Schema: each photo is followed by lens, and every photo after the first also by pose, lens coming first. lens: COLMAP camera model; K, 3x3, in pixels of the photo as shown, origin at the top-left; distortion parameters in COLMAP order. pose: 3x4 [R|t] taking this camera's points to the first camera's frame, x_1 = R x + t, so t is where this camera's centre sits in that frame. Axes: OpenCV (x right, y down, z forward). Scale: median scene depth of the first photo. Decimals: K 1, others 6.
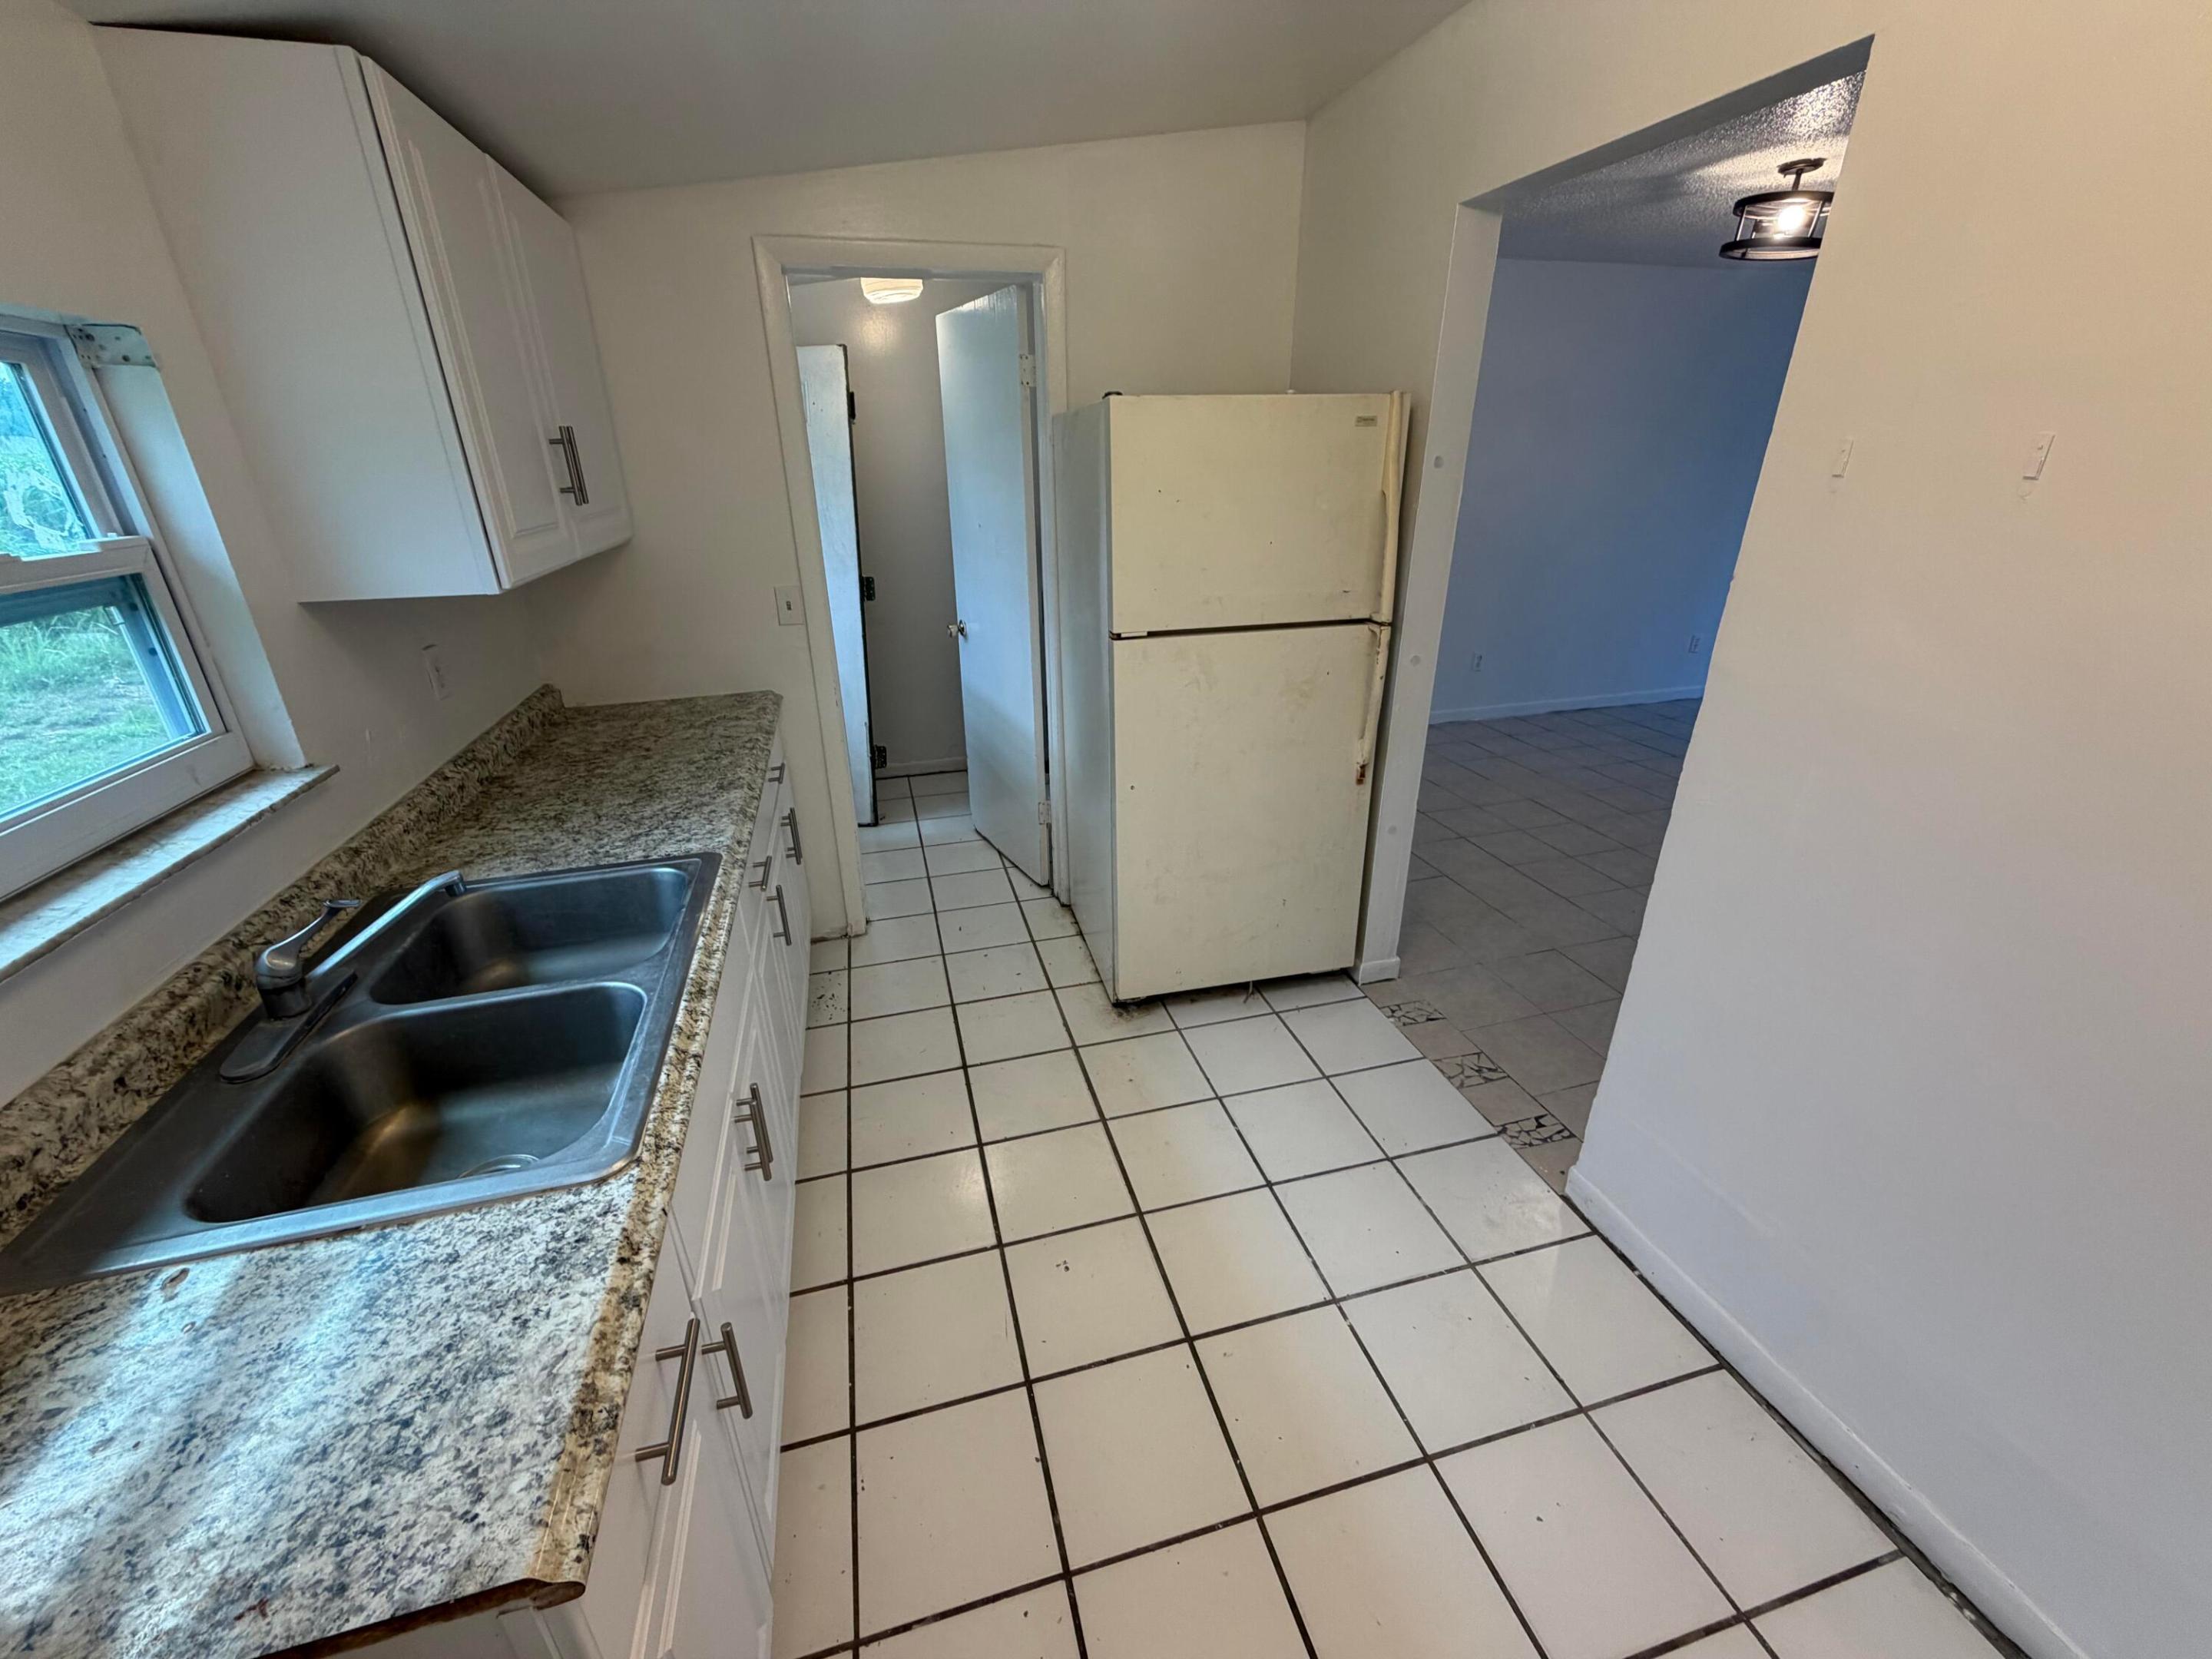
lens RADIAL K [[895.4, 0, 1106.0], [0, 895.4, 829.5], [0, 0, 1]] dist [-0.001615, -0.000084]
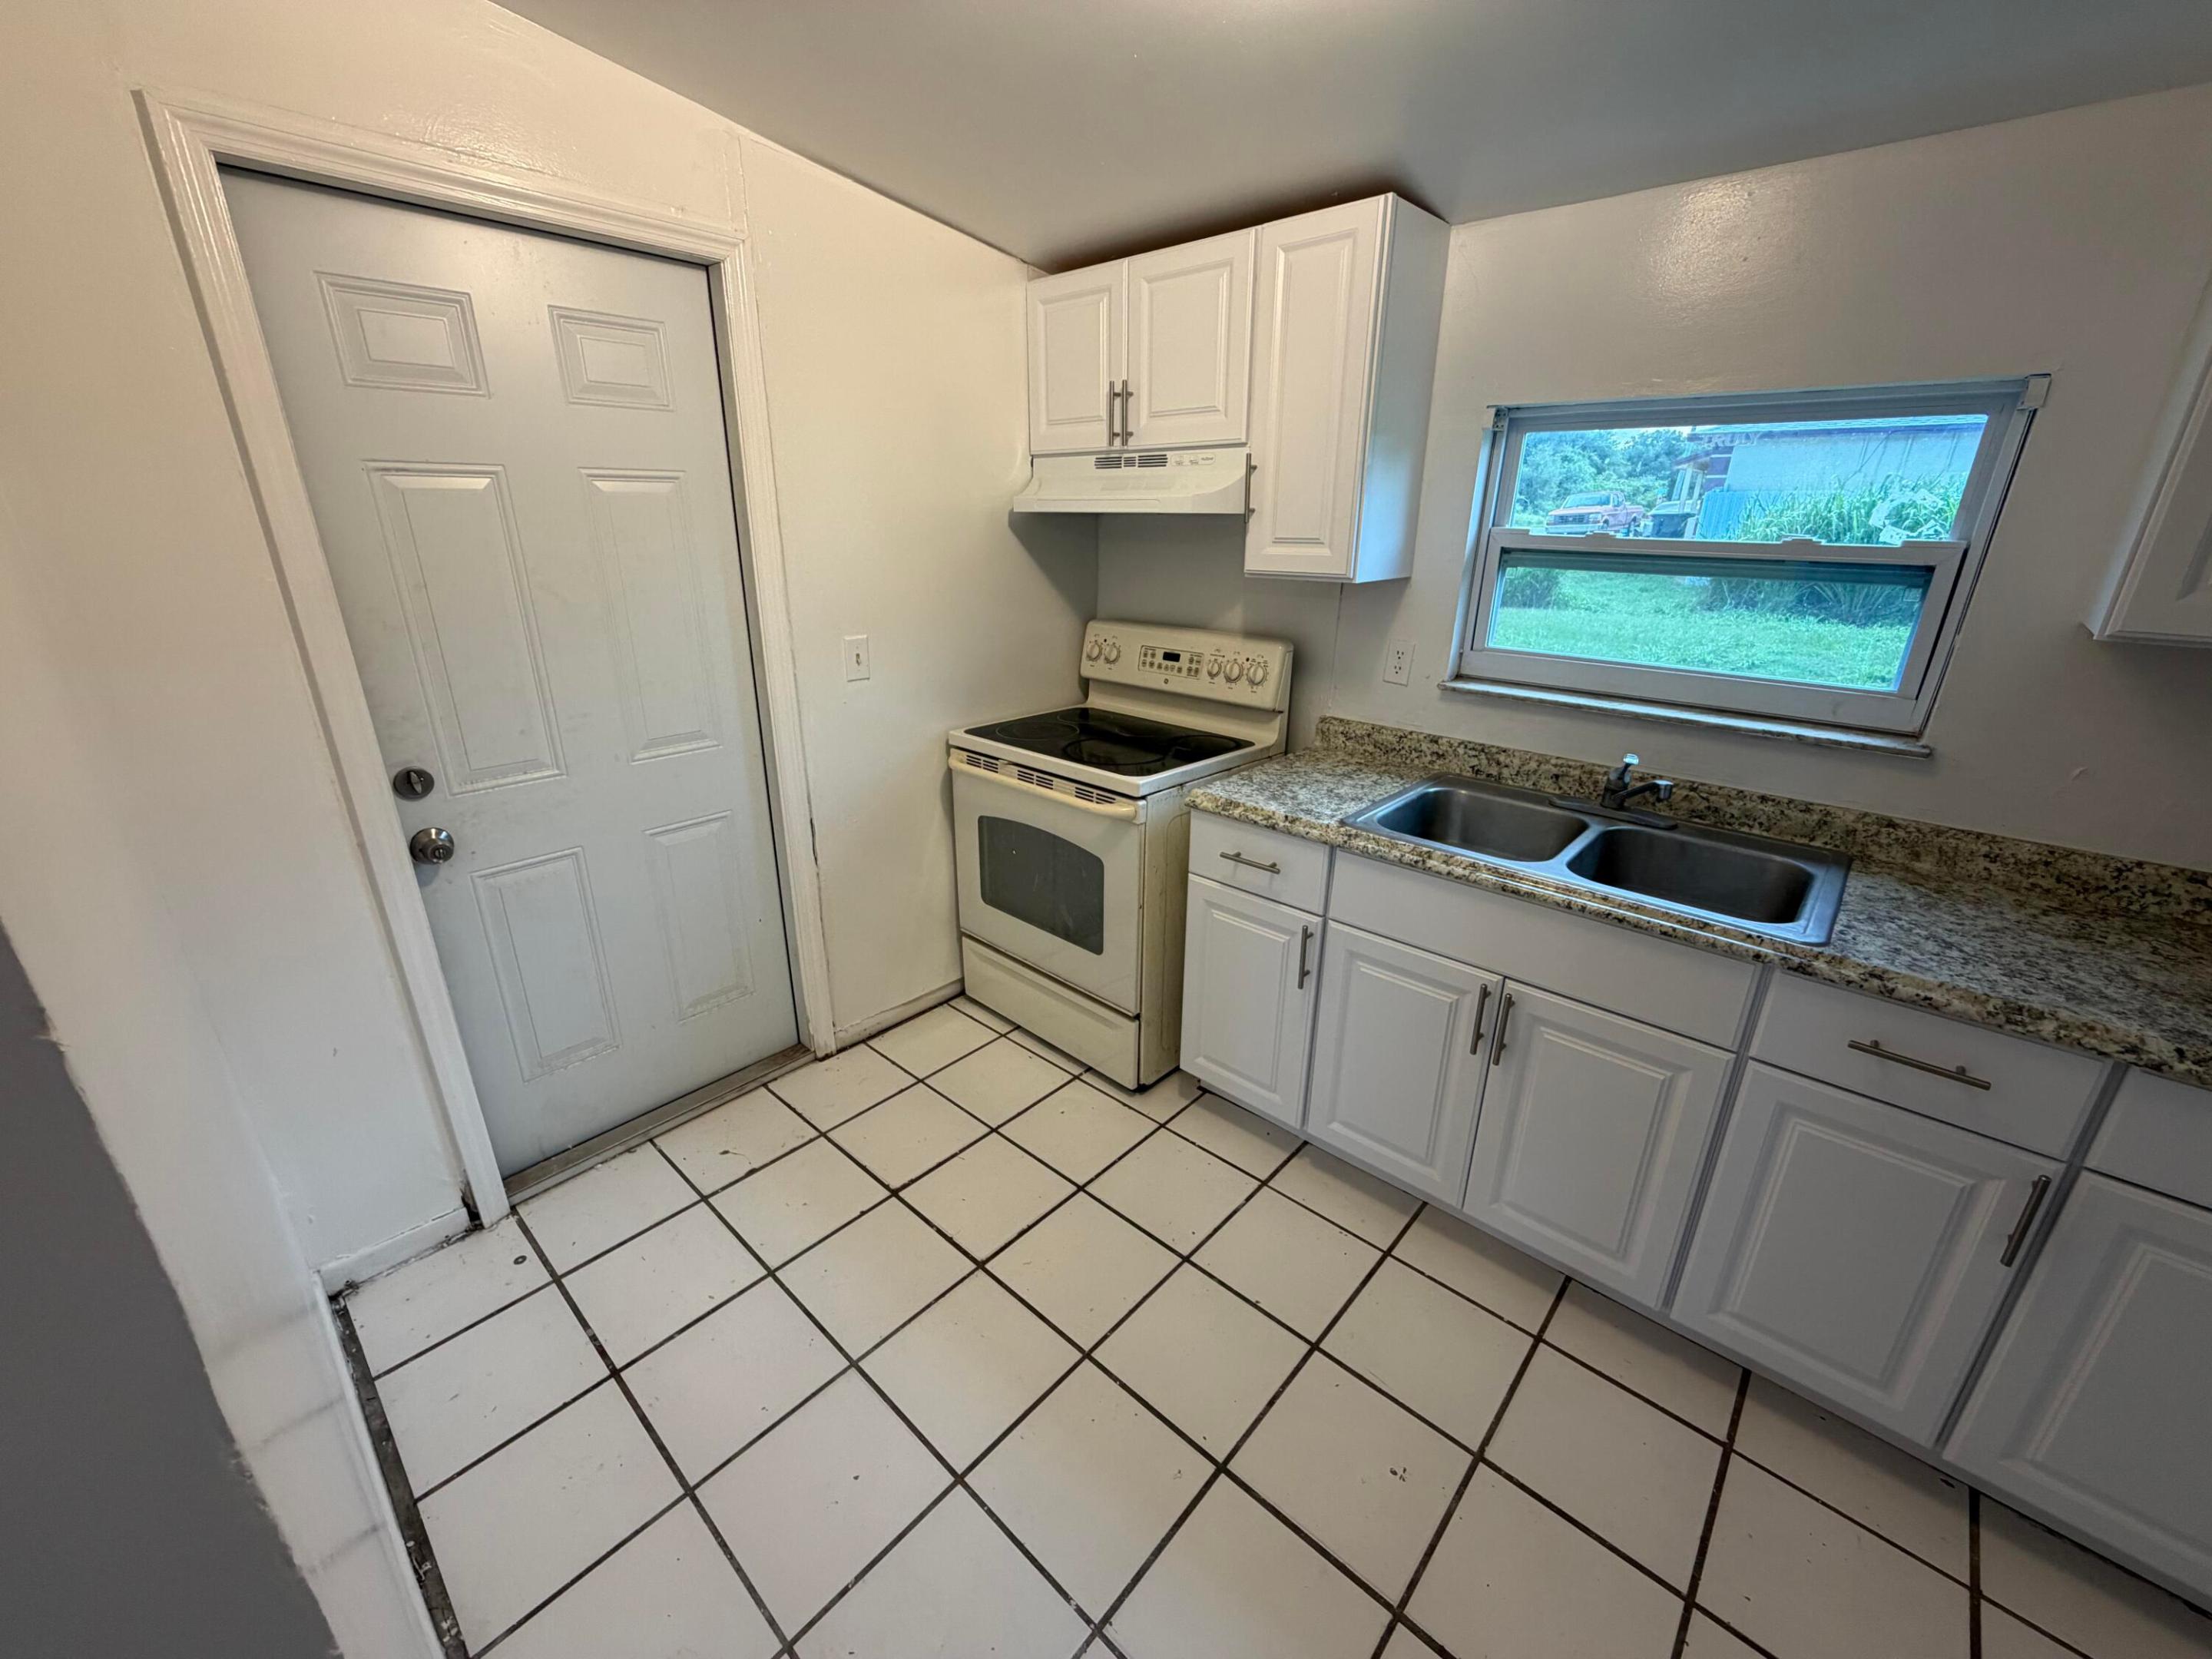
lens RADIAL K [[880.6, 0, 1106.0], [0, 880.6, 829.5], [0, 0, 1]] dist [-0.000031, 0.000081]
pose [[-0.850887, 0.185906, -0.491356, 0.581469], [-0.201633, 0.748097, 0.632215, -0.497434], [0.485115, 0.637016, -0.599061, 1.242706]]
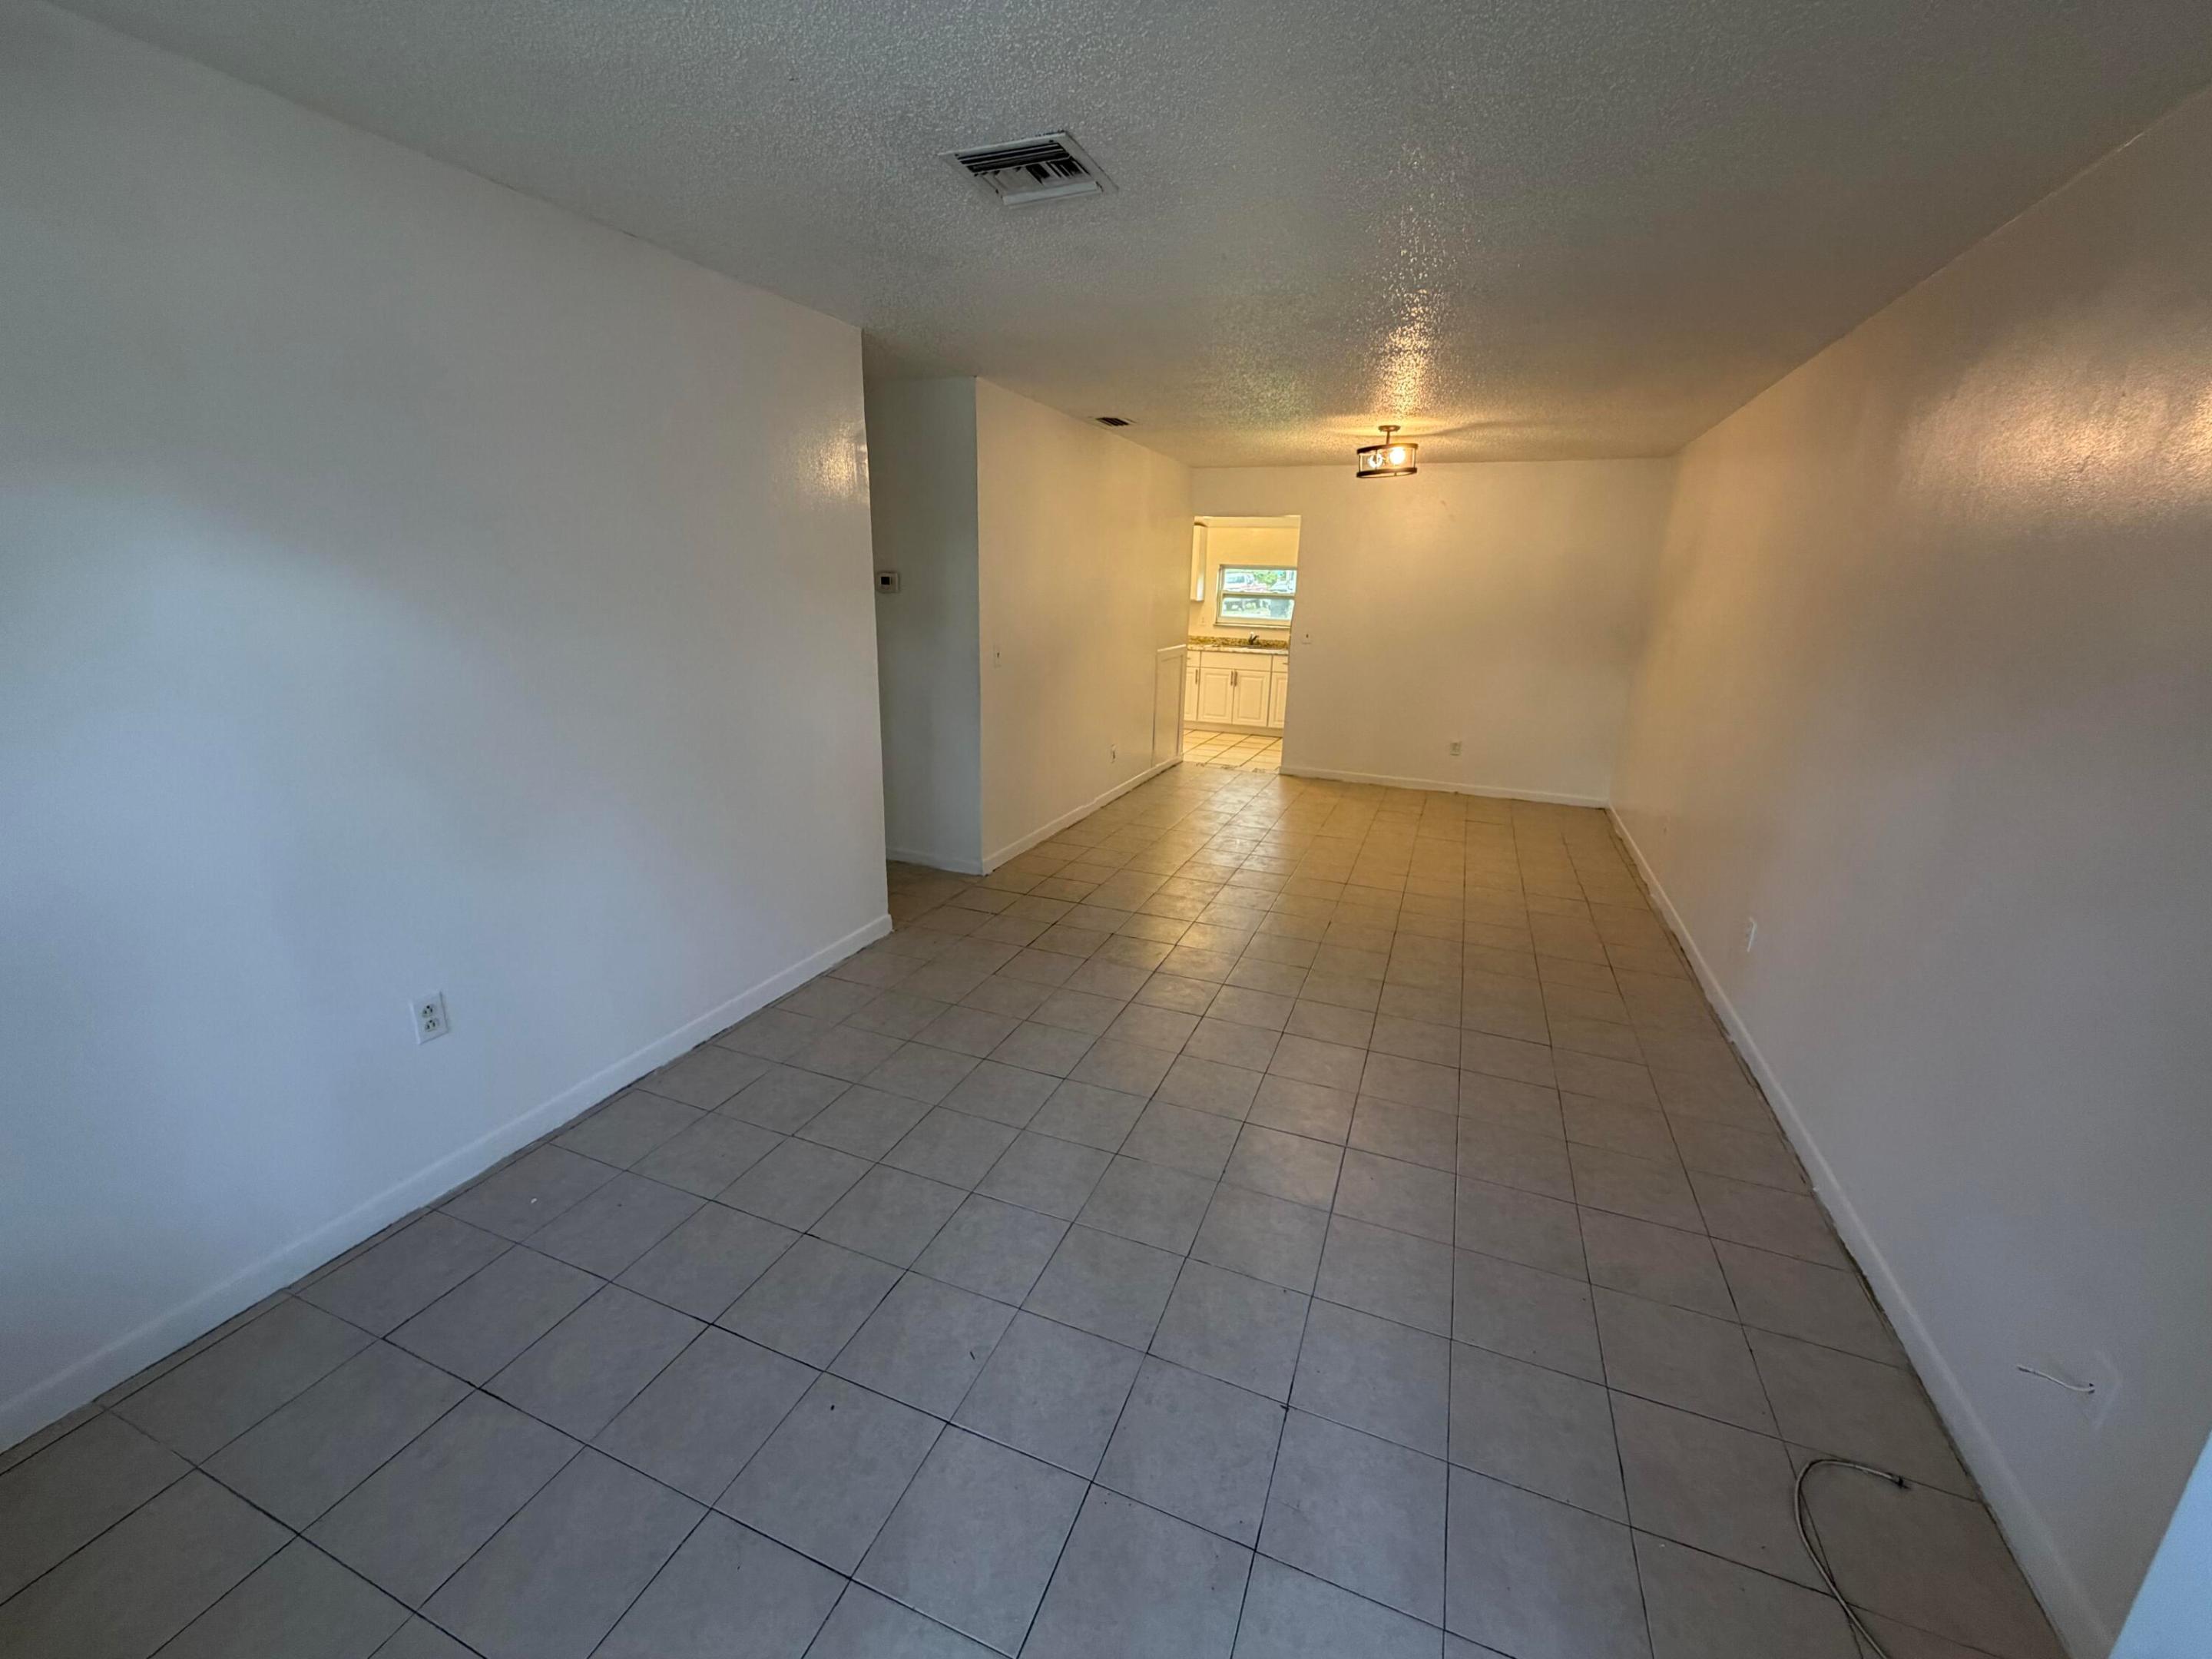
lens RADIAL K [[880.6, 0, 1106.0], [0, 880.6, 829.5], [0, 0, 1]] dist [-0.000031, 0.000081]
pose [[-0.617766, 0.205900, -0.758928, 4.813619], [-0.322917, 0.813560, 0.483575, -1.456104], [0.717001, 0.543807, -0.436101, 3.437060]]
